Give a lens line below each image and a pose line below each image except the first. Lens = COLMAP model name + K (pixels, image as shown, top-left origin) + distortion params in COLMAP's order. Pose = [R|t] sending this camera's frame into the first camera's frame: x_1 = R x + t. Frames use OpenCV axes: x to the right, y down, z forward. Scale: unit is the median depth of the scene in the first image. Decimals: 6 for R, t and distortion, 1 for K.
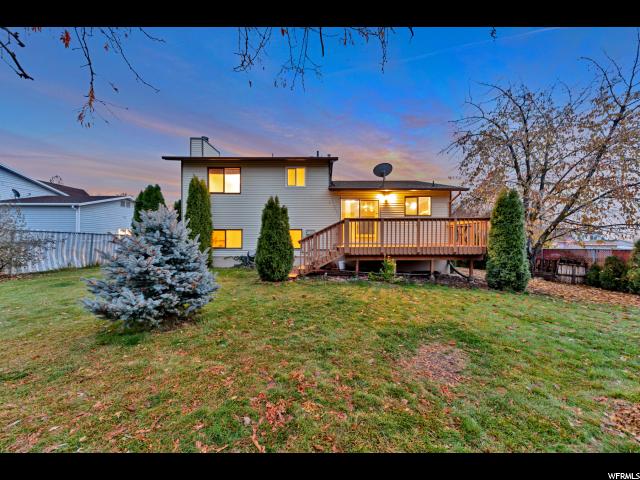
lens RADIAL K [[220.7, 0, 320.0], [0, 220.7, 240.0], [0, 0, 1]] dist [0.001094, 0.000022]
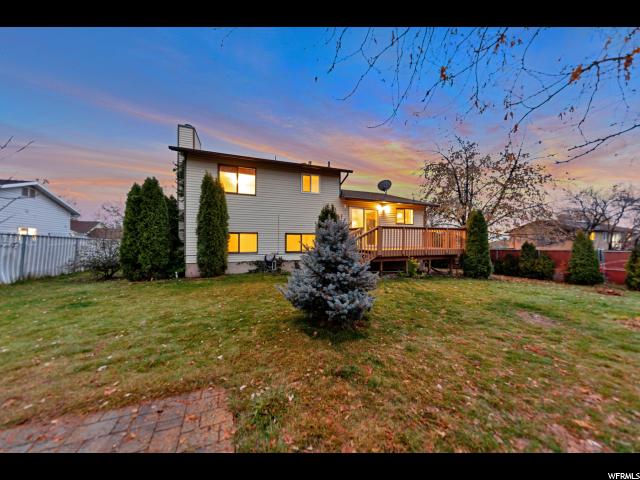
lens RADIAL K [[229.3, 0, 320.0], [0, 229.3, 240.0], [0, 0, 1]] dist [-0.001297, -0.000045]
pose [[0.934060, 0.007740, 0.357032, -0.455339], [-0.000797, 0.999808, -0.019591, 0.001740], [-0.357115, 0.018015, 0.933887, -0.023443]]
